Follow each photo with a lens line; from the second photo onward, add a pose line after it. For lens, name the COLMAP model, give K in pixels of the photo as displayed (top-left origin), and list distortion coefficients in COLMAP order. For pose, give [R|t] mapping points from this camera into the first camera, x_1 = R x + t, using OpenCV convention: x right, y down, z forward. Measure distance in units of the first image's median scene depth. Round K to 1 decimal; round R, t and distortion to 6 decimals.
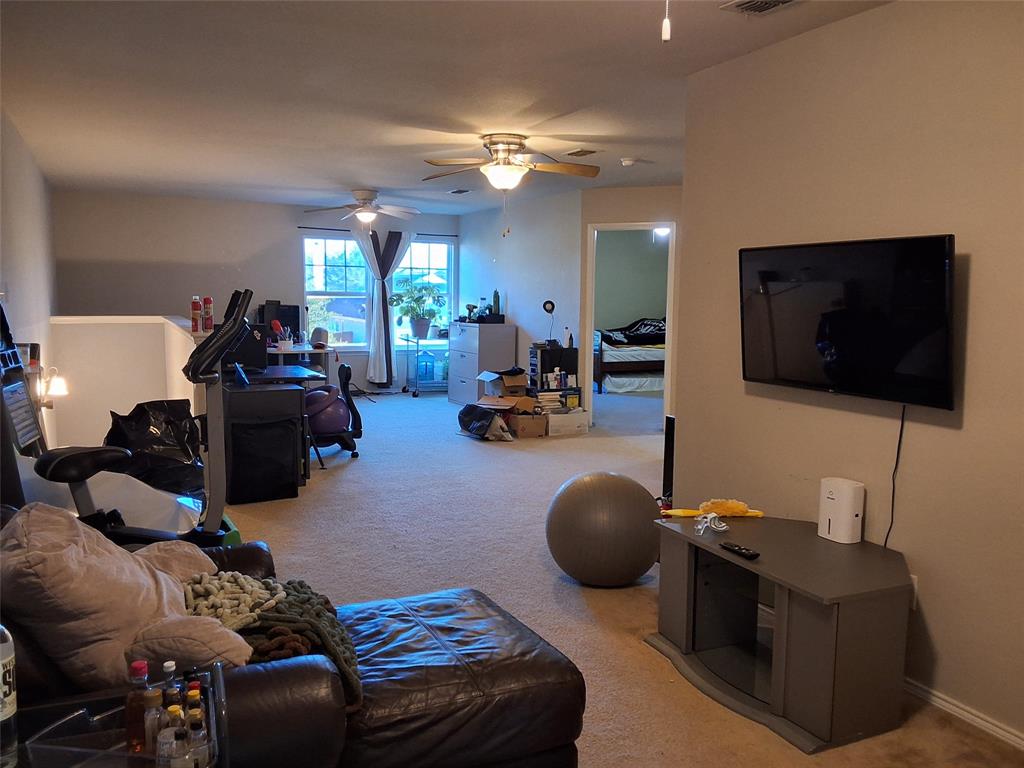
lens RADIAL K [[837.7, 0, 514.5], [0, 837.7, 383.3], [0, 0, 1]] dist [0.038334, -0.033005]
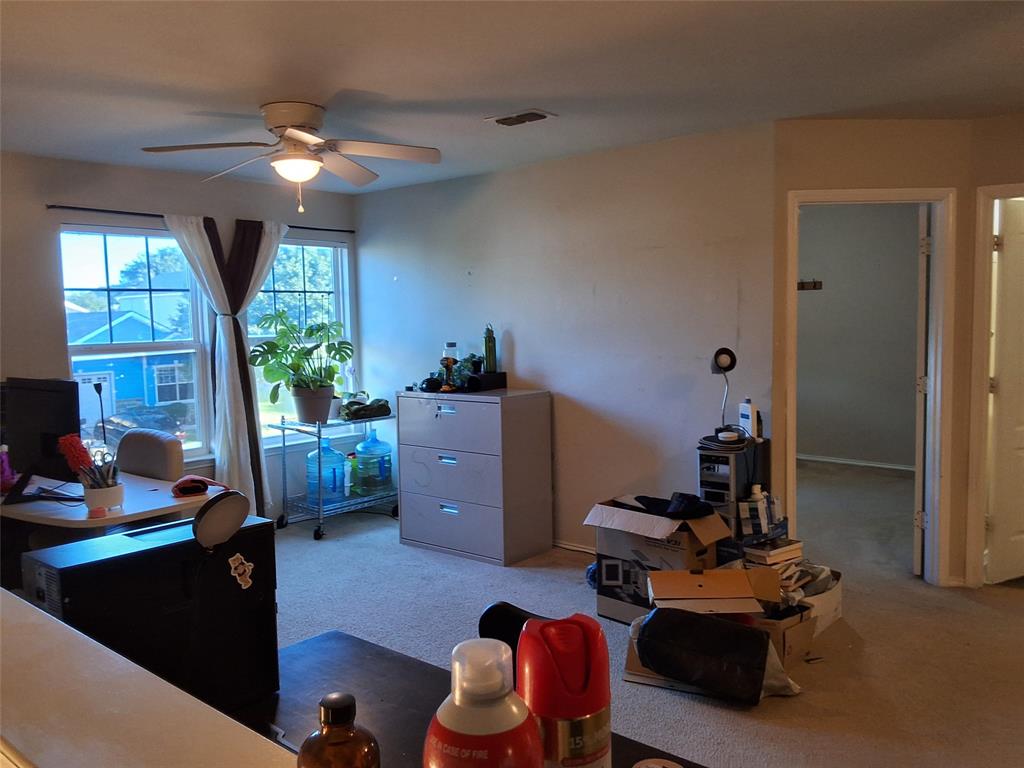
lens RADIAL K [[837.7, 0, 511.8], [0, 837.7, 380.6], [0, 0, 1]] dist [0.038334, -0.033005]
pose [[0.916963, -0.065335, 0.393586, -0.206097], [0.076281, 0.997012, -0.012214, -0.065199], [-0.391611, 0.041222, 0.919207, 0.470747]]
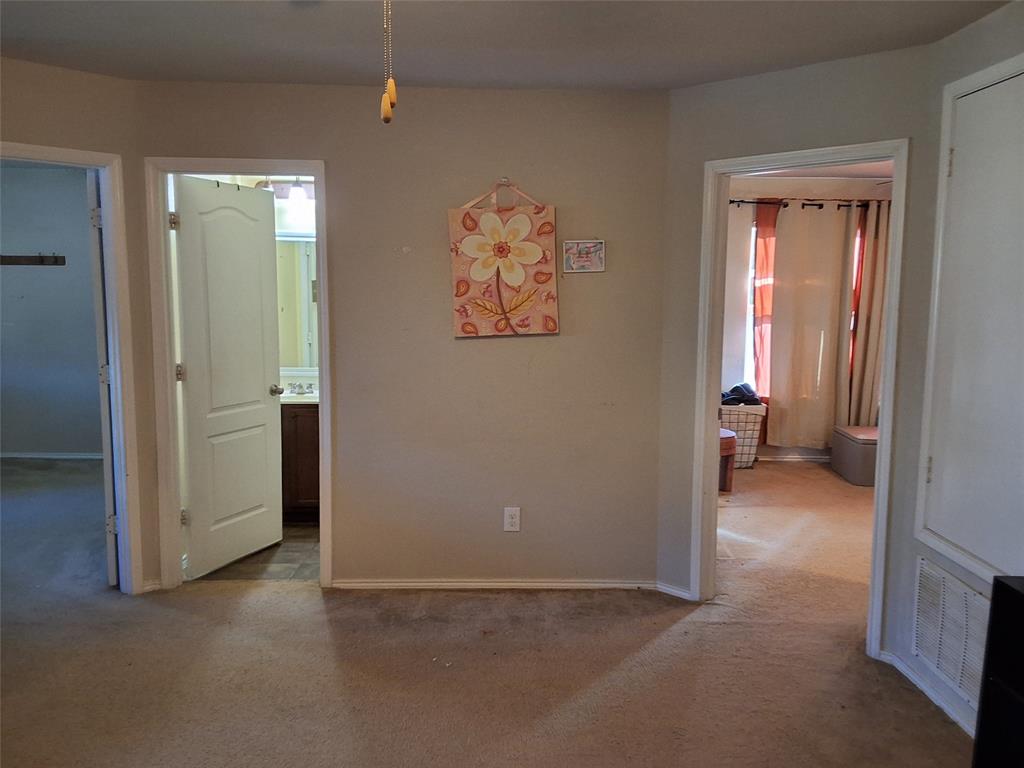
lens RADIAL K [[837.7, 0, 508.5], [0, 837.7, 385.2], [0, 0, 1]] dist [0.038334, -0.033005]
pose [[0.417746, -0.110486, 0.901821, -0.158964], [0.093011, 0.992564, 0.078518, -0.062796], [-0.903790, 0.051079, 0.424916, 0.463260]]
